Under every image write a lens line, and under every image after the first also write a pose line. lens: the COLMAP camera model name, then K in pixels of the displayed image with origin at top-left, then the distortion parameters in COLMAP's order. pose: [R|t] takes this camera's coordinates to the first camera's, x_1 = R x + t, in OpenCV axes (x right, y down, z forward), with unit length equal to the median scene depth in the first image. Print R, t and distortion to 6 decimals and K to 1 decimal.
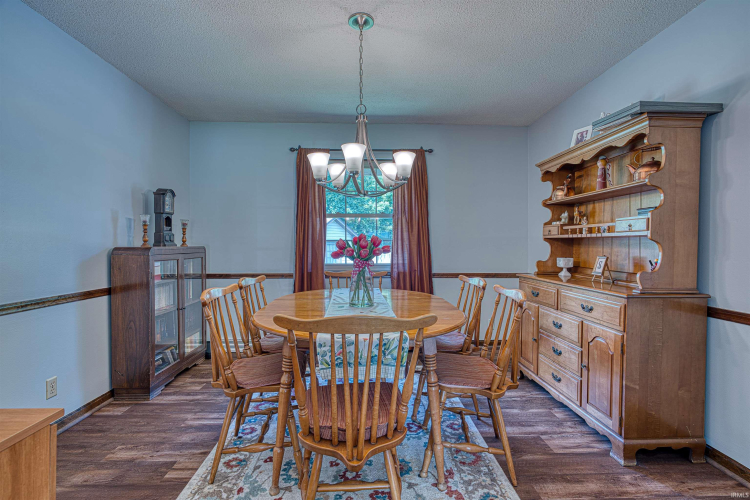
lens RADIAL K [[346.5, 0, 373.5], [0, 346.5, 247.4], [0, 0, 1]] dist [-0.006196, 0.002428]
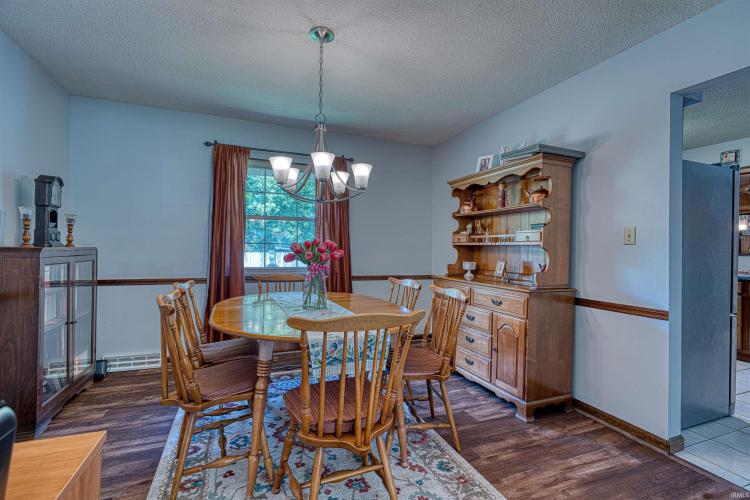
lens RADIAL K [[346.5, 0, 375.1], [0, 346.5, 247.2], [0, 0, 1]] dist [-0.006196, 0.002428]
pose [[0.941220, 0.016053, 0.337413, -0.224489], [-0.012476, 0.999841, -0.012768, -0.001403], [-0.337565, 0.007808, 0.941270, -0.029591]]
